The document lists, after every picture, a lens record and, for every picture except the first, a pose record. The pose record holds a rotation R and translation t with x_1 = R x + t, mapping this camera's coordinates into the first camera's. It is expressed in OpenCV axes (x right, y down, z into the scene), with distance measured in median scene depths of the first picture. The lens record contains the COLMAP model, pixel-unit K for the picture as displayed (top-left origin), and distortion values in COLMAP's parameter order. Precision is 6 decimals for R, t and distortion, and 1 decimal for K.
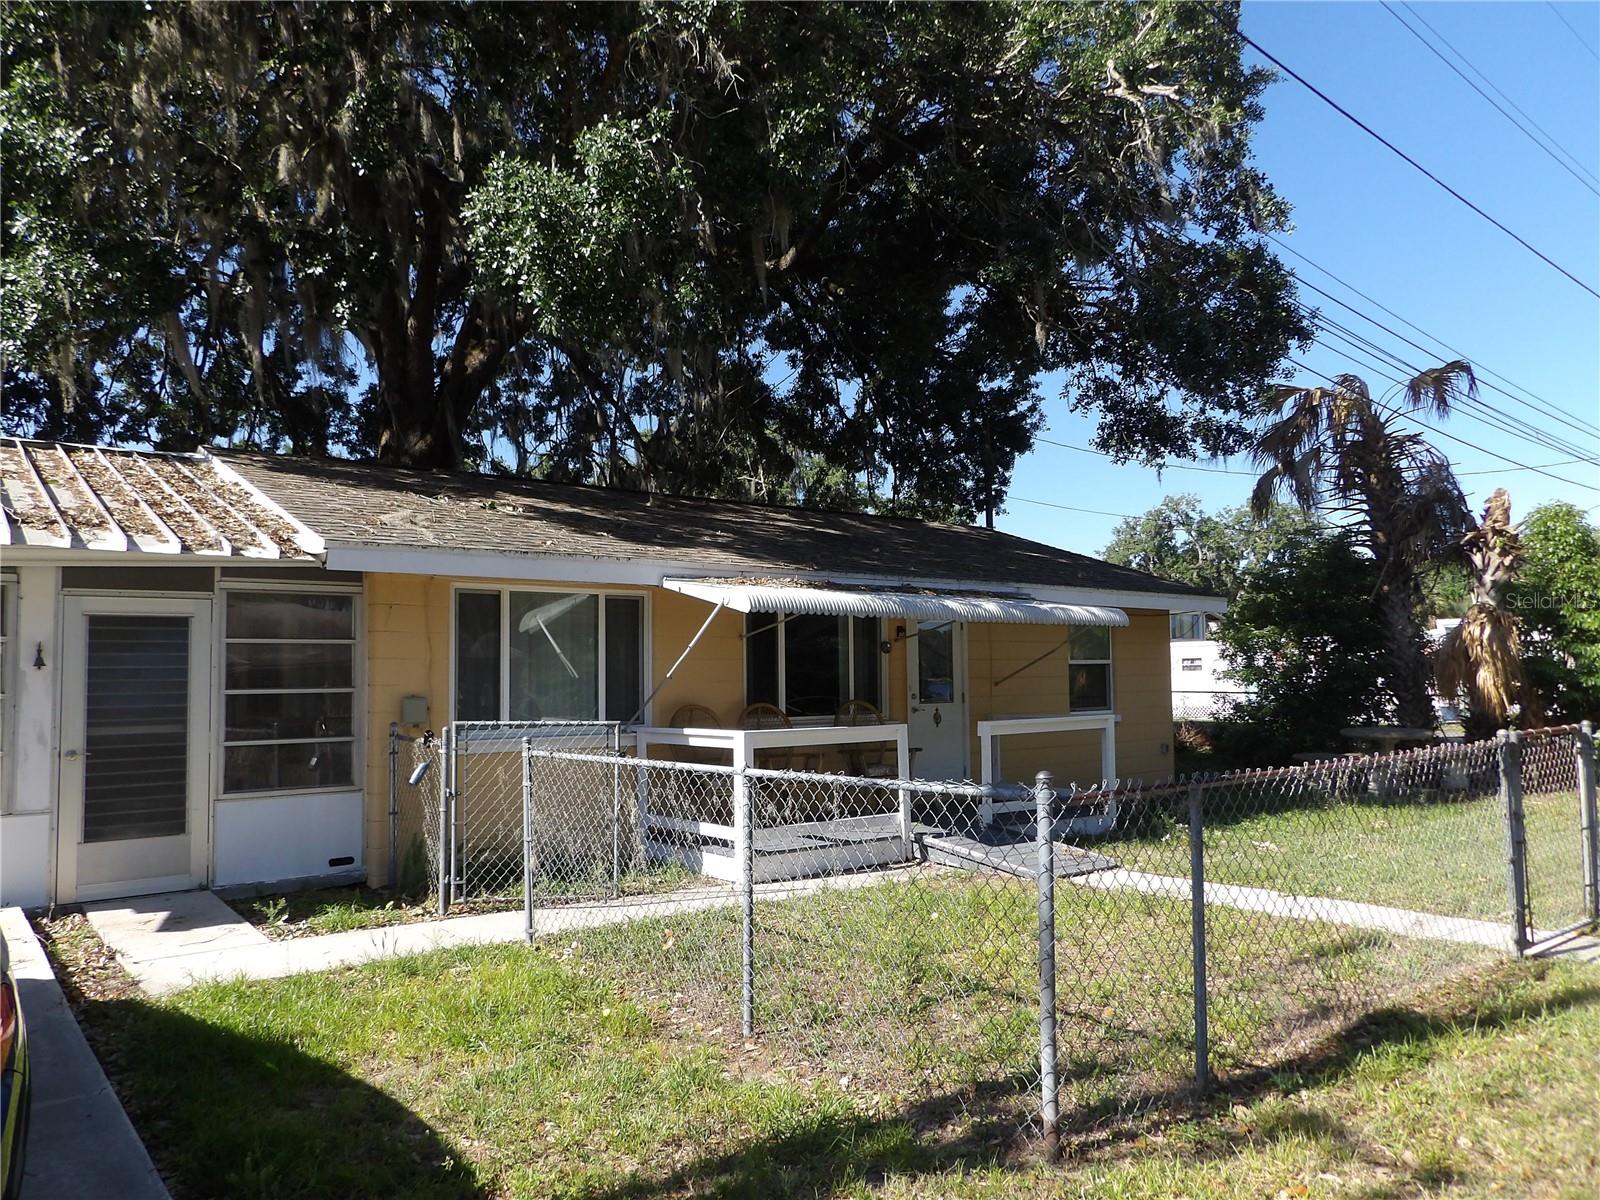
lens RADIAL K [[1147.9, 0, 783.7], [0, 1147.9, 592.7], [0, 0, 1]] dist [-0.029654, 0.038097]
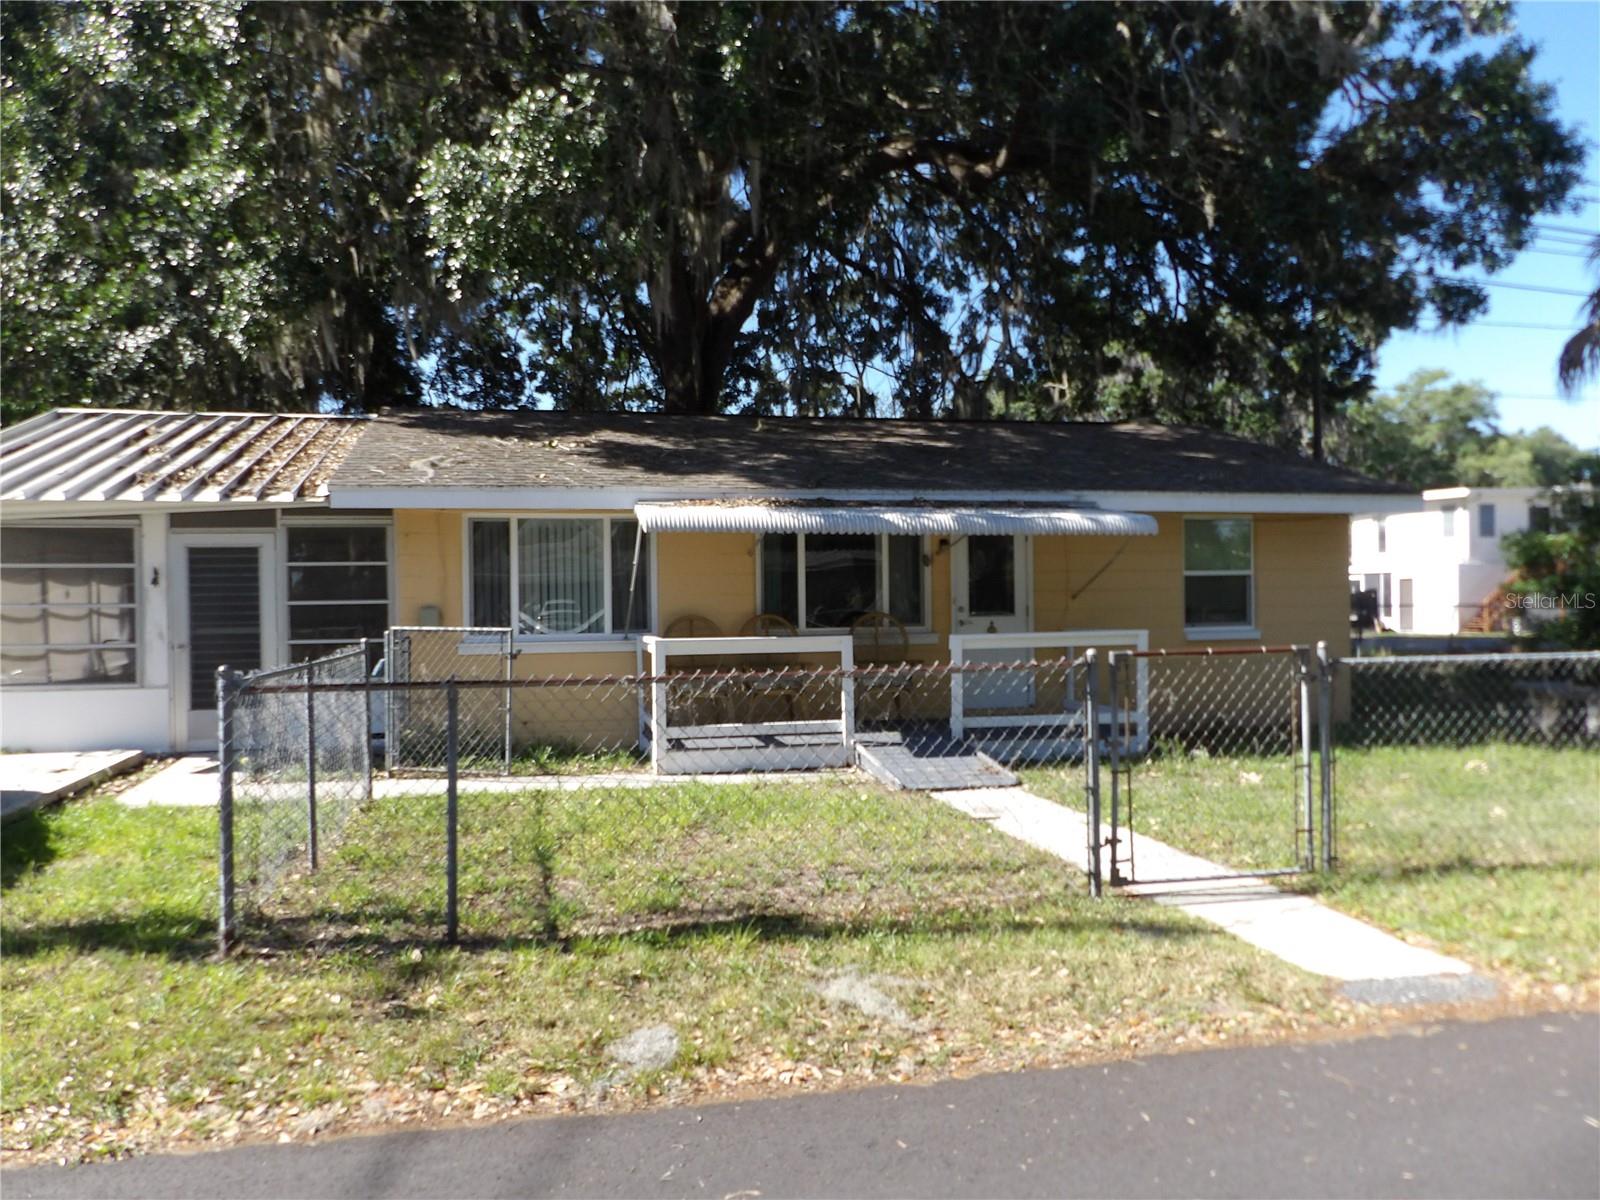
lens RADIAL K [[1147.9, 0, 787.0], [0, 1147.9, 605.4], [0, 0, 1]] dist [-0.029654, 0.038097]
pose [[0.902456, 0.003994, -0.430763, 0.539875], [0.033717, 0.996235, 0.079874, 0.002937], [0.429460, -0.086607, 0.898924, 0.052072]]
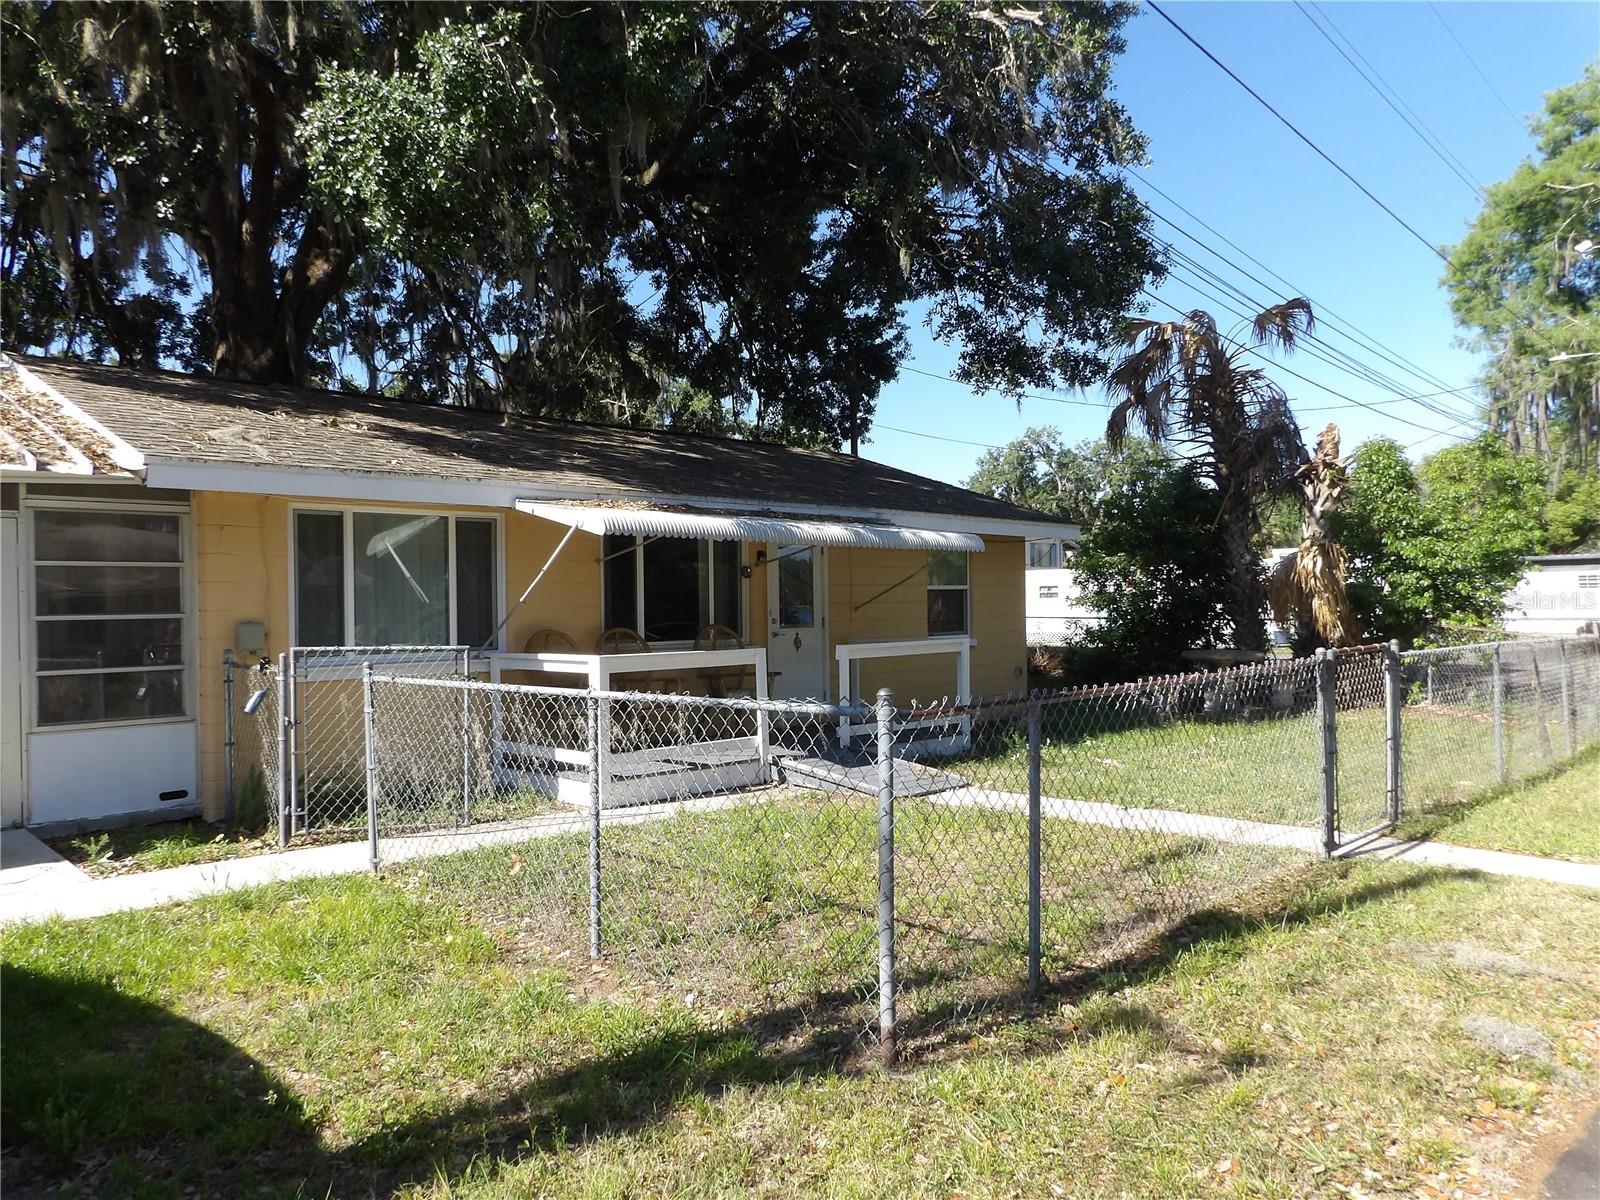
lens RADIAL K [[1147.9, 0, 785.5], [0, 1147.9, 592.6], [0, 0, 1]] dist [-0.029654, 0.038097]
pose [[0.993289, -0.001090, 0.115657, 0.009617], [-0.006124, 0.998057, 0.062004, 0.004066], [-0.115500, -0.062296, 0.991352, 0.007147]]
